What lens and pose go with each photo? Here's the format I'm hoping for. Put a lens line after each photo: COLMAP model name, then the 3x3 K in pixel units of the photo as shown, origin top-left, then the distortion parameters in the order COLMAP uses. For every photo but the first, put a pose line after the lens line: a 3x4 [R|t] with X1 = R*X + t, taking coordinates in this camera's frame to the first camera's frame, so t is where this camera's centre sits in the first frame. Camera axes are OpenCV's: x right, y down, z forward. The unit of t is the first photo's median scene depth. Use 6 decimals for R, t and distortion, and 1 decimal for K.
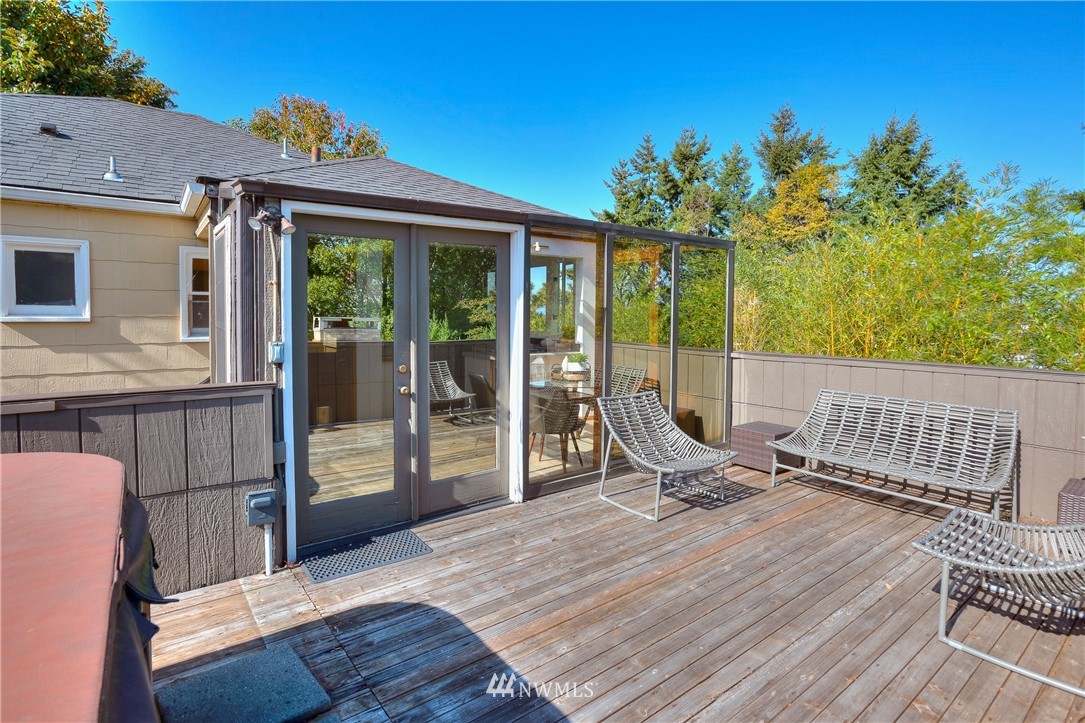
lens RADIAL K [[518.6, 0, 522.8], [0, 518.6, 347.4], [0, 0, 1]] dist [-0.051556, 0.030457]
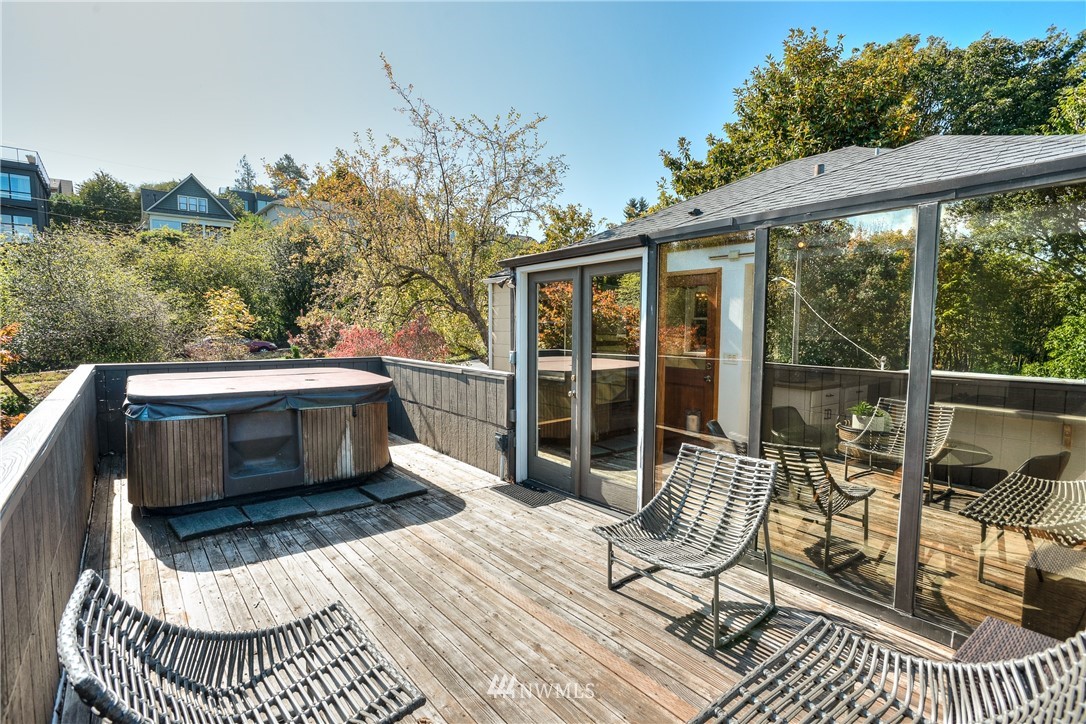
lens RADIAL K [[528.1, 0, 538.1], [0, 528.1, 361.2], [0, 0, 1]] dist [-0.050930, 0.030332]
pose [[0.045053, 0.056076, -0.997409, 0.079946], [-0.064633, 0.996495, 0.053106, -0.004699], [0.996892, 0.062073, 0.048520, 0.061091]]
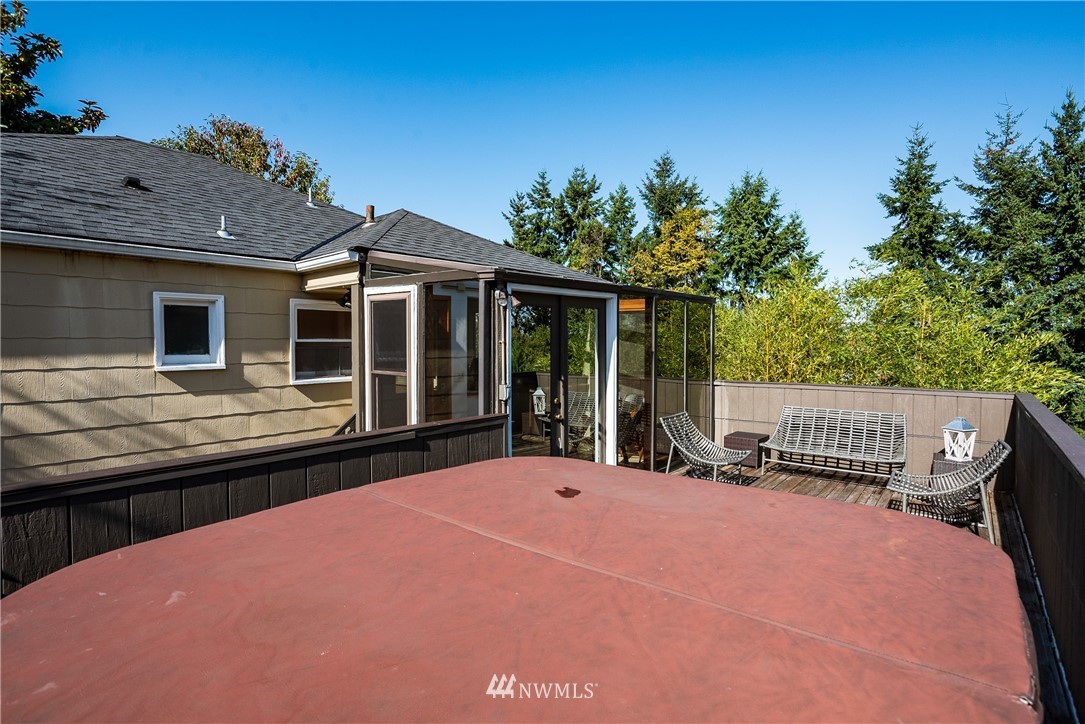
lens RADIAL K [[527.6, 0, 537.6], [0, 527.6, 361.2], [0, 0, 1]] dist [-0.050930, 0.030332]
pose [[0.968810, -0.016710, 0.247240, -0.045392], [0.023294, 0.999447, -0.023728, -0.002372], [-0.246706, 0.028748, 0.968664, -0.024410]]
